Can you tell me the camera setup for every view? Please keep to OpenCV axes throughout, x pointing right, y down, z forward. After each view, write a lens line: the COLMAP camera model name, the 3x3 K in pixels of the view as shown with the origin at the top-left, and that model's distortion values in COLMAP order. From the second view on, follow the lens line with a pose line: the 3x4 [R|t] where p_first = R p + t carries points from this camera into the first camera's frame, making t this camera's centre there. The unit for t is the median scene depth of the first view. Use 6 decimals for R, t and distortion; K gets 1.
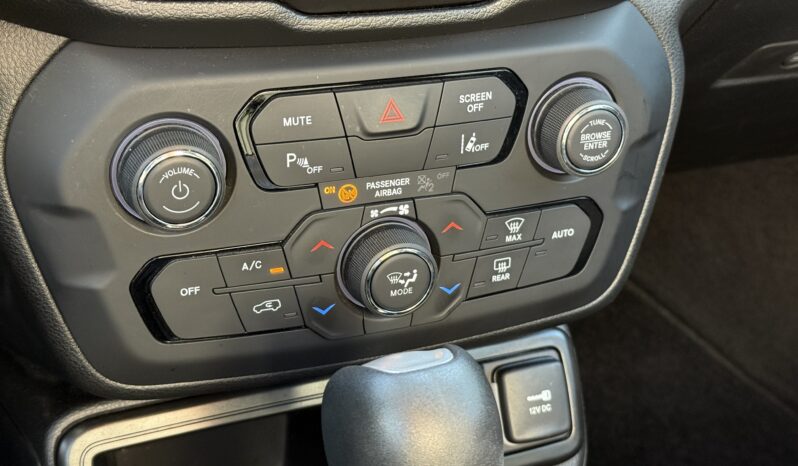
lens RADIAL K [[1085.6, 0, 399.0], [0, 1085.6, 233.0], [0, 0, 1]] dist [0.152512, 0.000150]
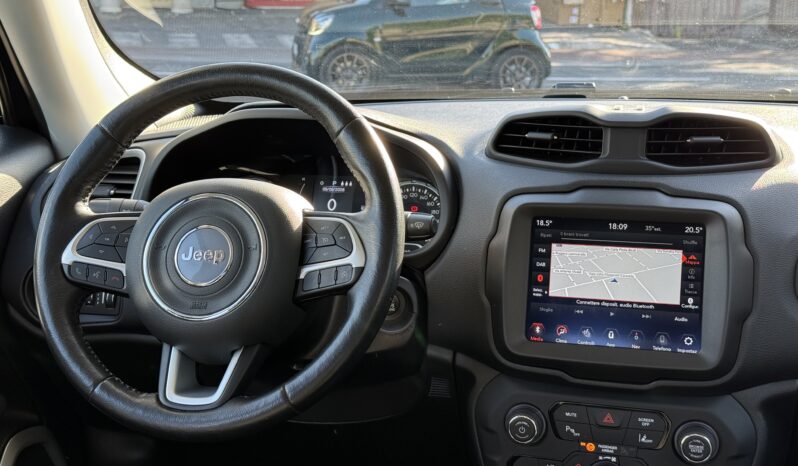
lens RADIAL K [[1085.6, 0, 399.0], [0, 1085.6, 233.0], [0, 0, 1]] dist [0.152512, 0.000150]
pose [[0.798490, 0.075075, -0.597308, 0.778534], [-0.245474, 0.946566, -0.209180, 0.097507], [0.549687, 0.313651, 0.774252, -1.004910]]
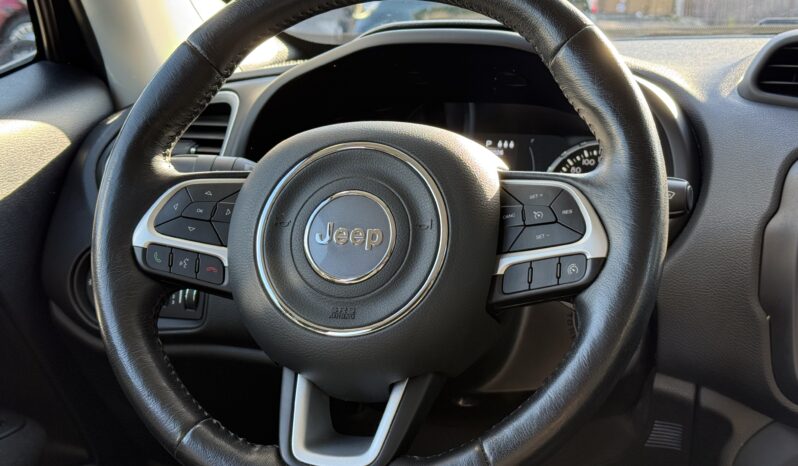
lens RADIAL K [[1085.6, 0, 399.0], [0, 1085.6, 233.0], [0, 0, 1]] dist [0.152512, 0.000150]
pose [[0.780927, 0.089854, -0.618125, 0.247033], [-0.263946, 0.944375, -0.196184, 0.049945], [0.566114, 0.316356, 0.761205, -0.659638]]
